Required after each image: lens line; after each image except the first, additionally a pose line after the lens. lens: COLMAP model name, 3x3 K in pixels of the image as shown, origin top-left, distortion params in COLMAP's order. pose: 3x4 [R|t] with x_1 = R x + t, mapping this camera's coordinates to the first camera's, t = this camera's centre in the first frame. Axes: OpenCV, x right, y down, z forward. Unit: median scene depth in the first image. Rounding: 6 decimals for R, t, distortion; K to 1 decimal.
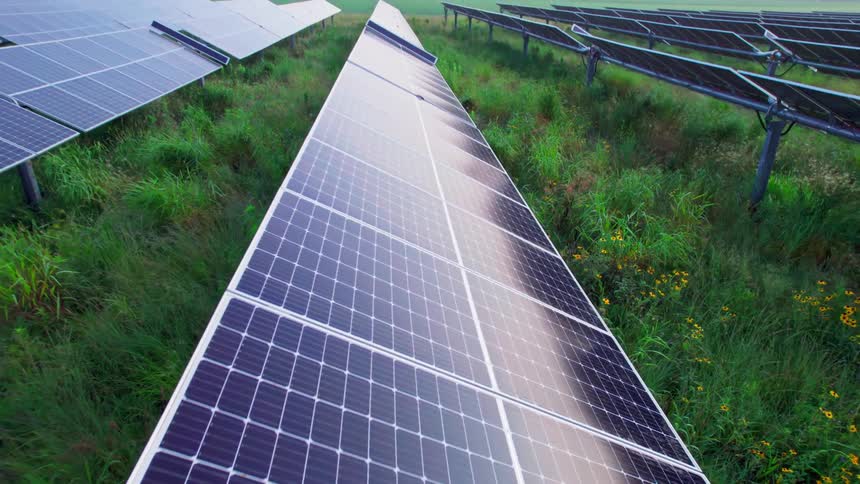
lens RADIAL K [[540.2, 0, 430.0], [0, 540.2, 242.0], [0, 0, 1]] dist [-0.033897, -0.000274]
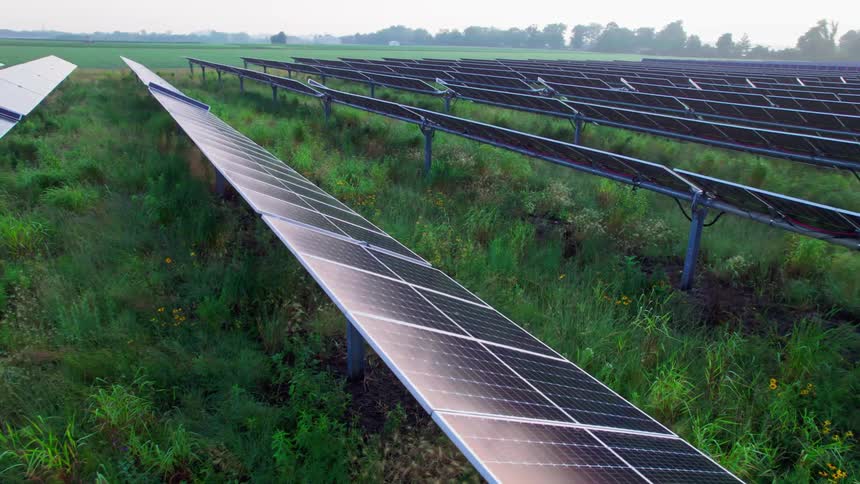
lens RADIAL K [[540.2, 0, 430.0], [0, 540.2, 242.0], [0, 0, 1]] dist [-0.033897, -0.000274]
pose [[0.902907, -0.145629, 0.404414, -0.069239], [0.176798, 0.983409, -0.040601, 0.114325], [-0.391792, 0.108159, 0.913674, -0.324489]]
